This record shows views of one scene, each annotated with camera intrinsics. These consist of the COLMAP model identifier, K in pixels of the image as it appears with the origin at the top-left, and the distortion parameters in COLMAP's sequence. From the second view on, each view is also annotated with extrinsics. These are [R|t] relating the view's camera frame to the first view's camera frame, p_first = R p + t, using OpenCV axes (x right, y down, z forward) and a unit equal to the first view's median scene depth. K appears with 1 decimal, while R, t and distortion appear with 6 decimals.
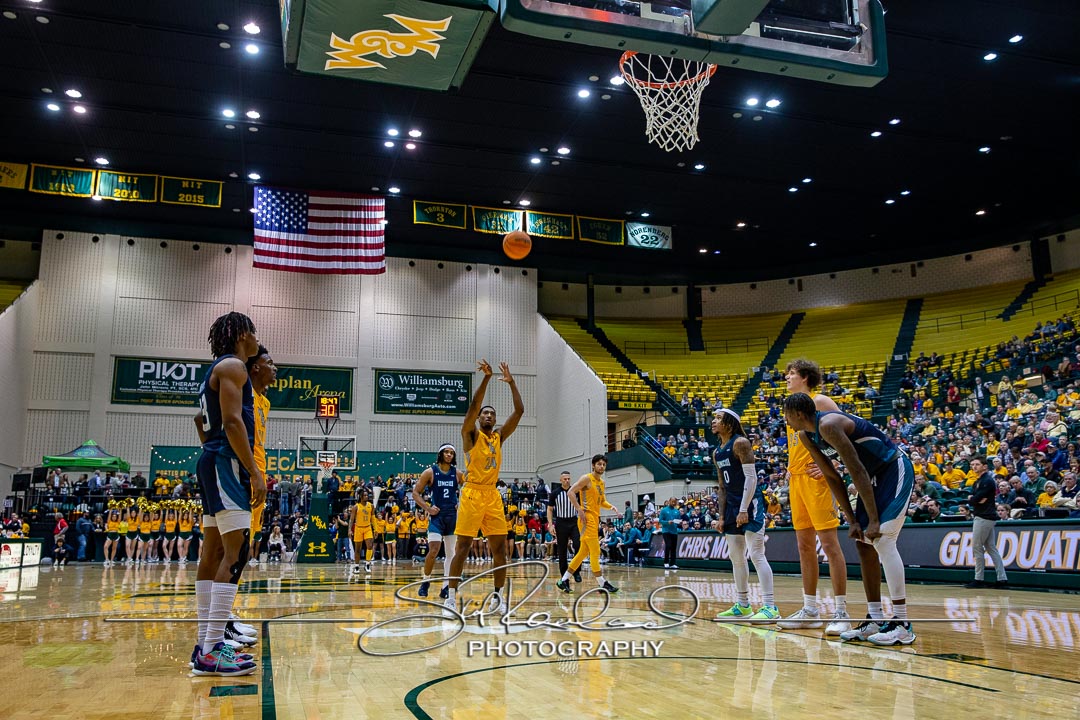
lens RADIAL K [[944.0, 0, 539.6], [0, 944.0, 354.1], [0, 0, 1]] dist [-0.052241, 0.079794]
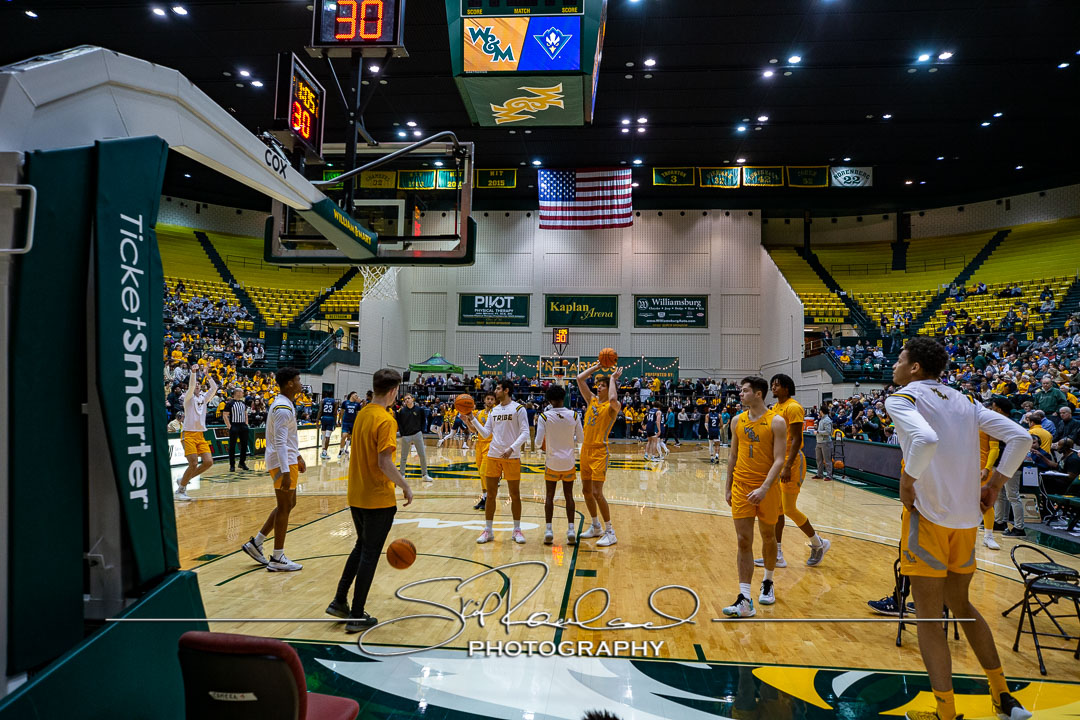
lens RADIAL K [[729.5, 0, 540.9], [0, 729.5, 348.9], [0, 0, 1]] dist [-0.043423, 0.065252]
pose [[0.925466, -0.005971, -0.378783, 0.110294], [0.050082, 0.993028, 0.106710, -0.028775], [0.375505, -0.117727, 0.919313, -0.028769]]
